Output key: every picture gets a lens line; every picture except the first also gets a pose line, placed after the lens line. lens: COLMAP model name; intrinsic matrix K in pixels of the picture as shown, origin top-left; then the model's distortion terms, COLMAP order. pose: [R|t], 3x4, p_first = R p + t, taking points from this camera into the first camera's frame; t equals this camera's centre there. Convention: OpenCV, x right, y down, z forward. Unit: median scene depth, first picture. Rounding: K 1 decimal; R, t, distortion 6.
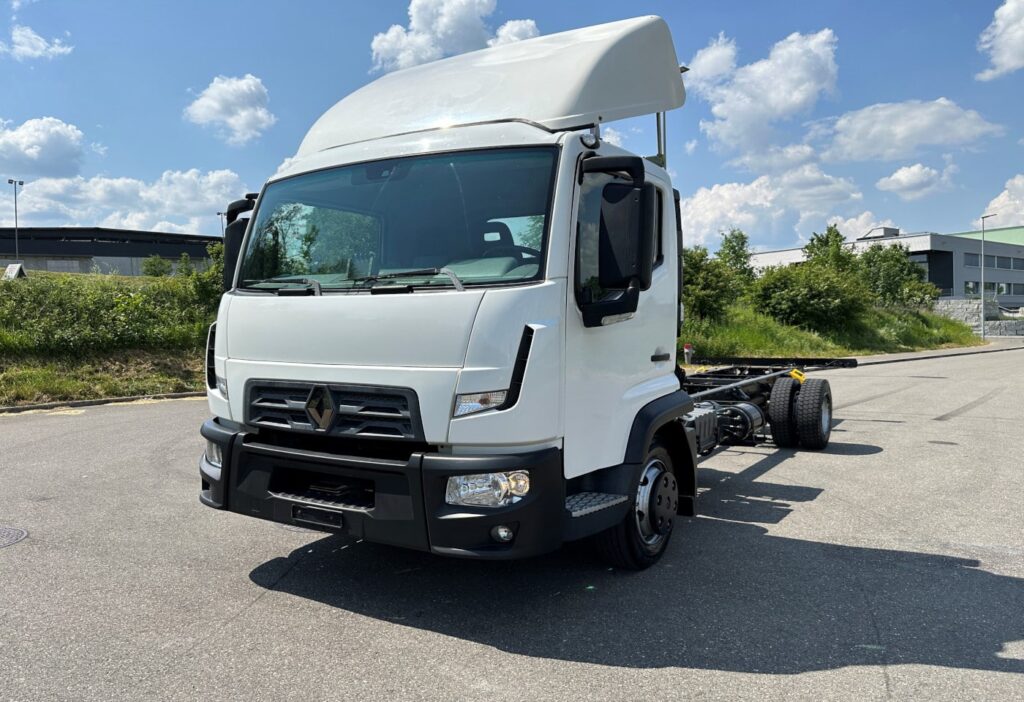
lens RADIAL K [[737.4, 0, 503.6], [0, 737.4, 358.9], [0, 0, 1]] dist [0.030466, -0.043186]
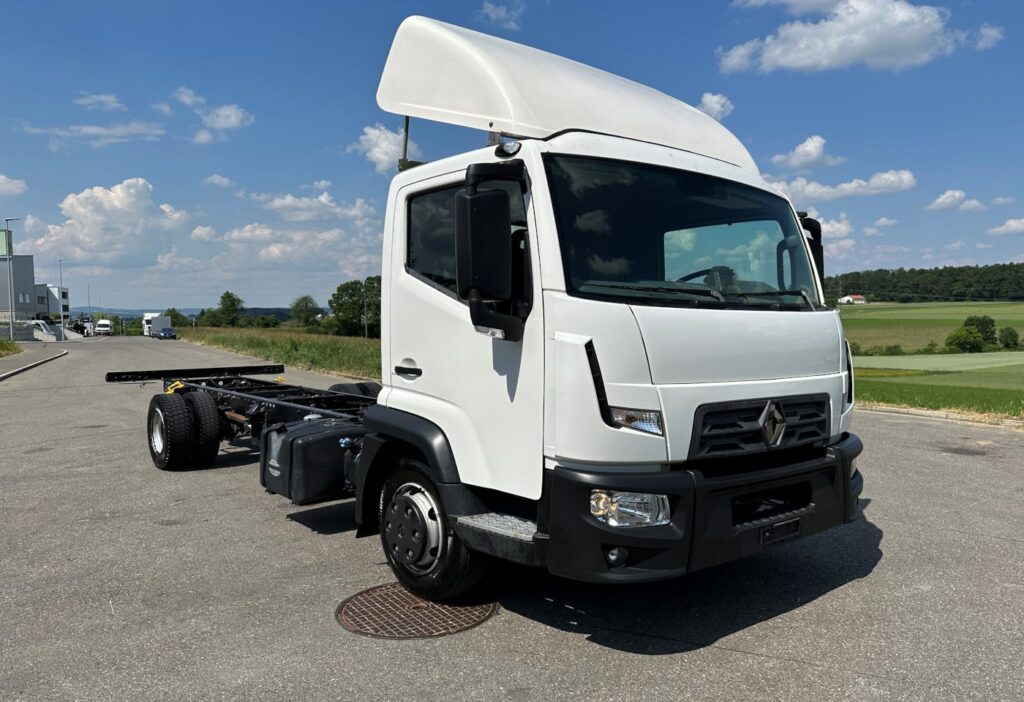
lens RADIAL K [[770.6, 0, 482.3], [0, 770.6, 377.0], [0, 0, 1]] dist [0.002132, -0.004773]
pose [[0.366175, -0.051494, 0.929120, -1.291576], [0.032981, 0.998559, 0.042344, -0.051726], [-0.929961, 0.015138, 0.367345, 0.937941]]
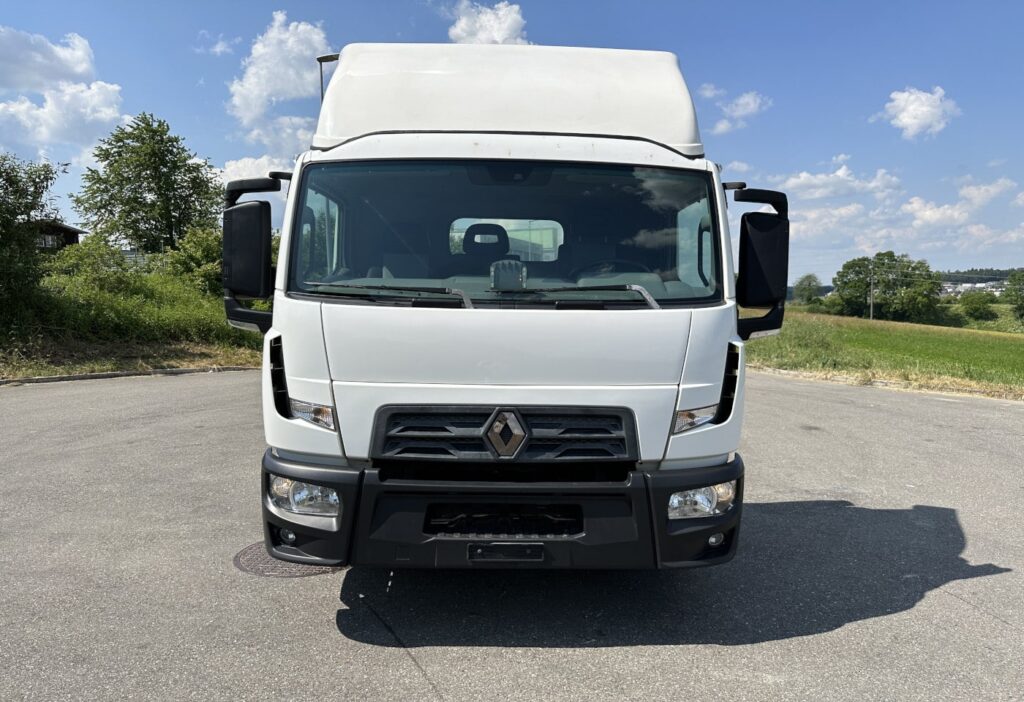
lens RADIAL K [[737.4, 0, 506.0], [0, 737.4, 351.1], [0, 0, 1]] dist [0.030466, -0.043186]
pose [[0.839768, -0.024661, 0.542385, -0.703612], [0.014035, 0.999620, 0.023719, -0.053355], [-0.542764, -0.012306, 0.839795, 0.227618]]
